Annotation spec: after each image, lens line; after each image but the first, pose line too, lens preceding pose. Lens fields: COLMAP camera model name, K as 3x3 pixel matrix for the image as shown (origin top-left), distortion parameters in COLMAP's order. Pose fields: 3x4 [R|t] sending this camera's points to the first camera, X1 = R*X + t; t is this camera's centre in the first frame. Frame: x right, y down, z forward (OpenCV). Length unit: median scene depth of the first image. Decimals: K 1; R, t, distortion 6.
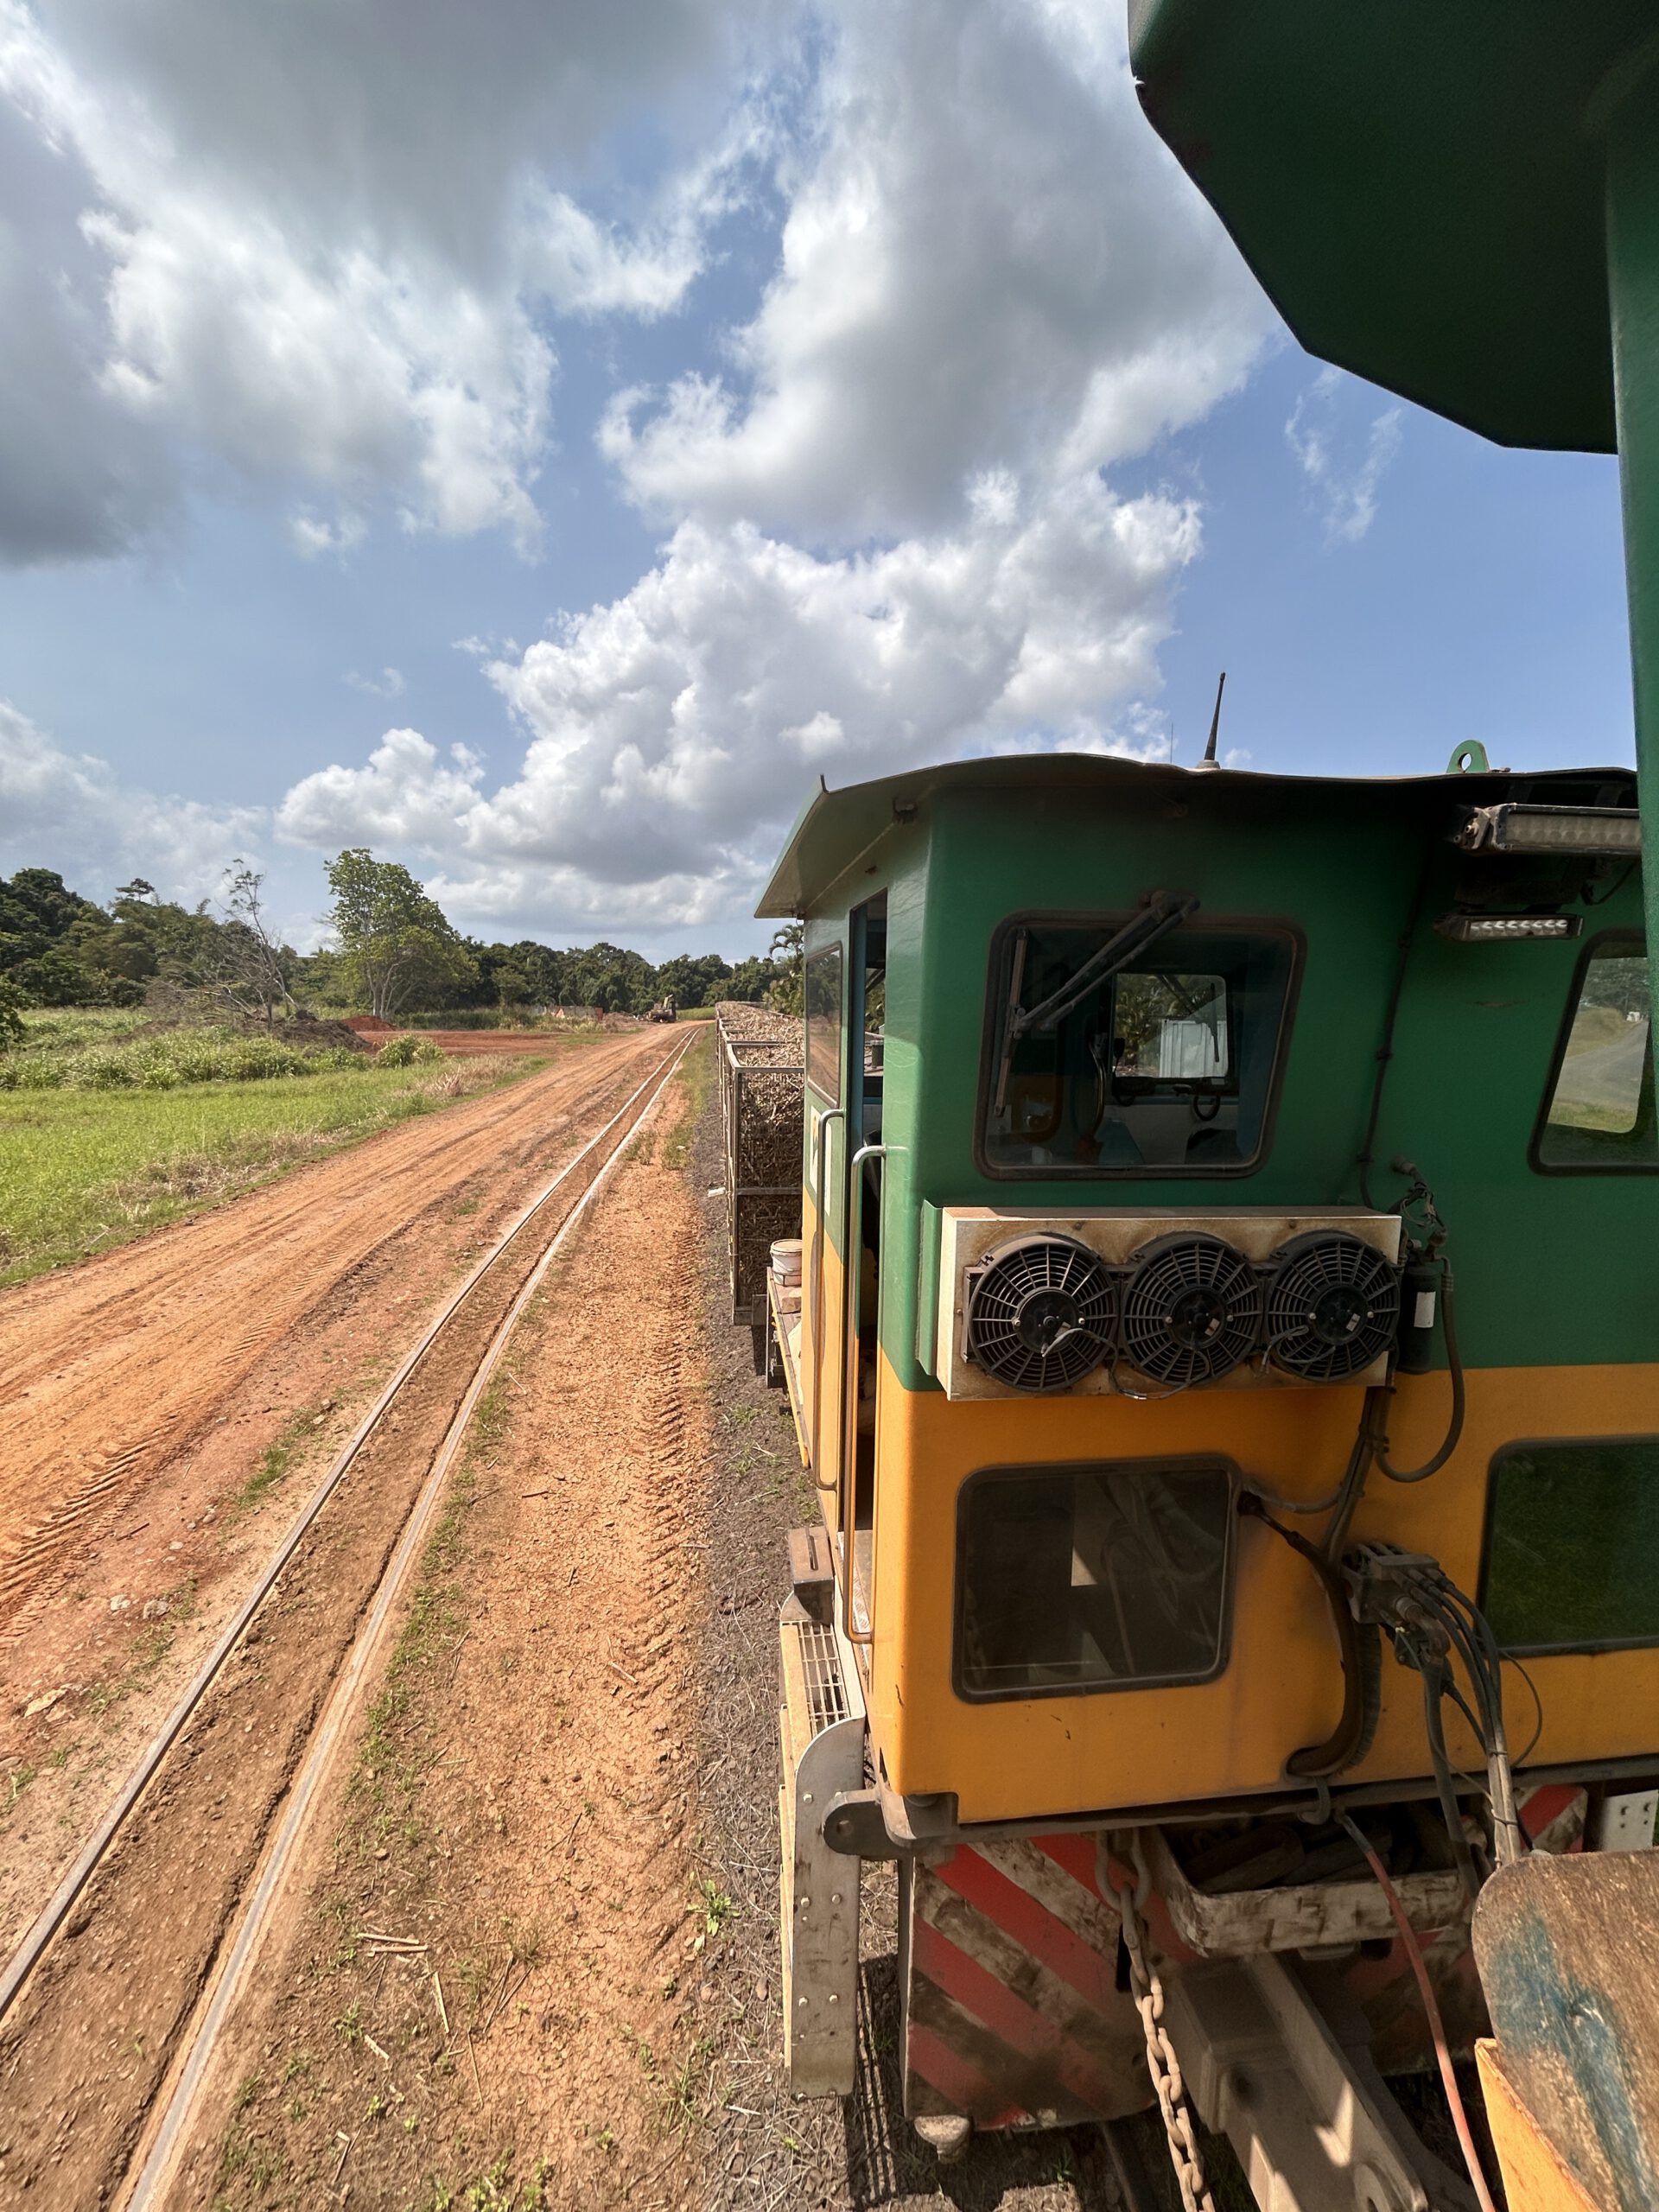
lens RADIAL K [[886.5, 0, 820.9], [0, 886.5, 1062.5], [0, 0, 1]] dist [-0.011895, 0.000079]
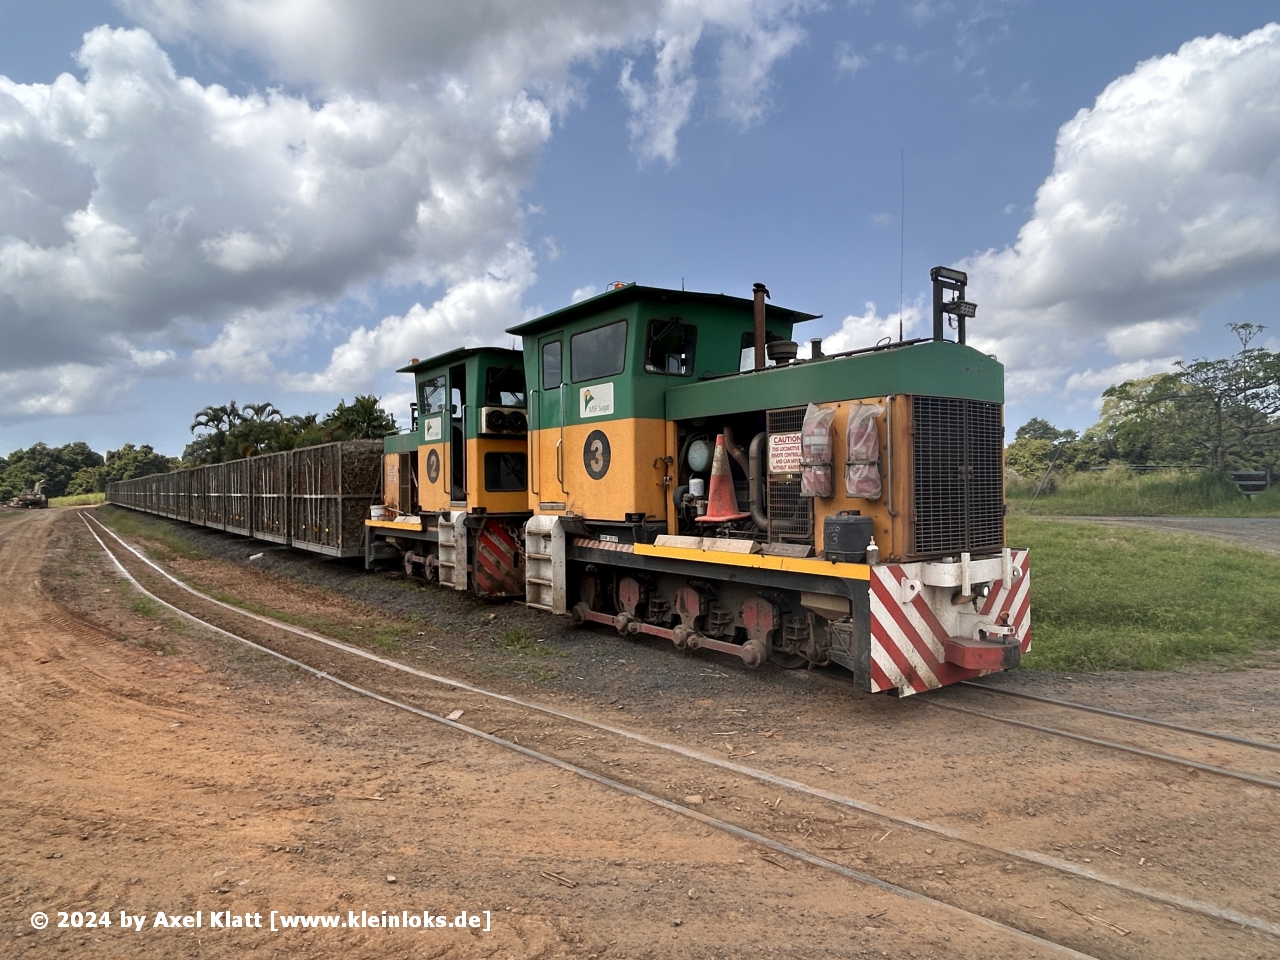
lens RADIAL K [[785.1, 0, 640.2], [0, 785.1, 479.7], [0, 0, 1]] dist [-0.012615, 0.002694]
pose [[0.867913, -0.025007, 0.496086, -0.059980], [0.062976, 0.996212, -0.059961, 0.038223], [-0.492708, 0.083283, 0.866200, -0.158000]]
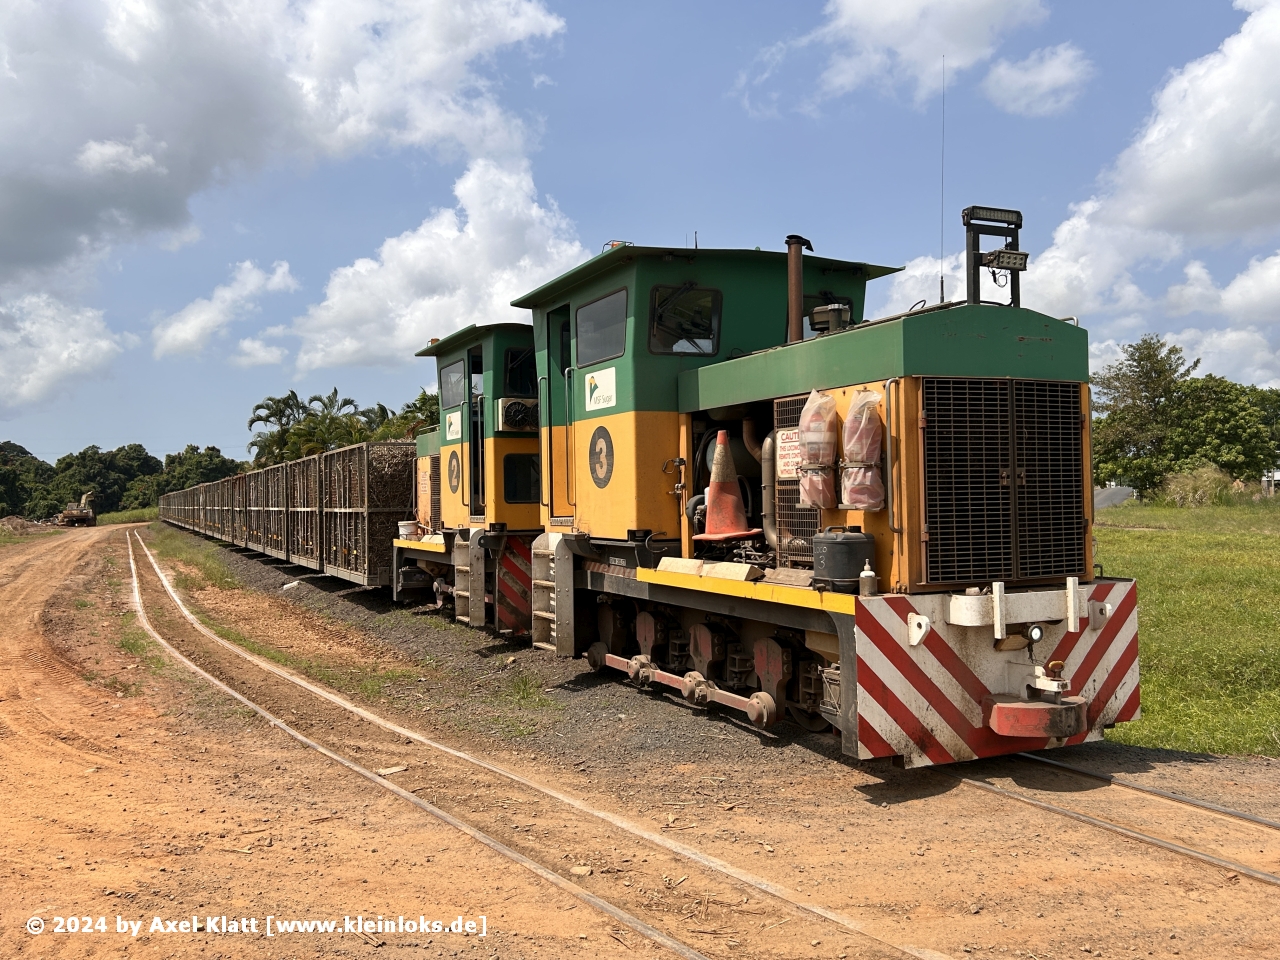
lens RADIAL K [[1084.8, 0, 640.0], [0, 1084.8, 474.3], [0, 0, 1]] dist [0.017511, -0.002843]
pose [[0.946616, -0.029240, 0.321035, -0.039452], [0.058527, 0.994916, -0.081955, 0.040549], [-0.317007, 0.096369, 0.943515, -0.182766]]
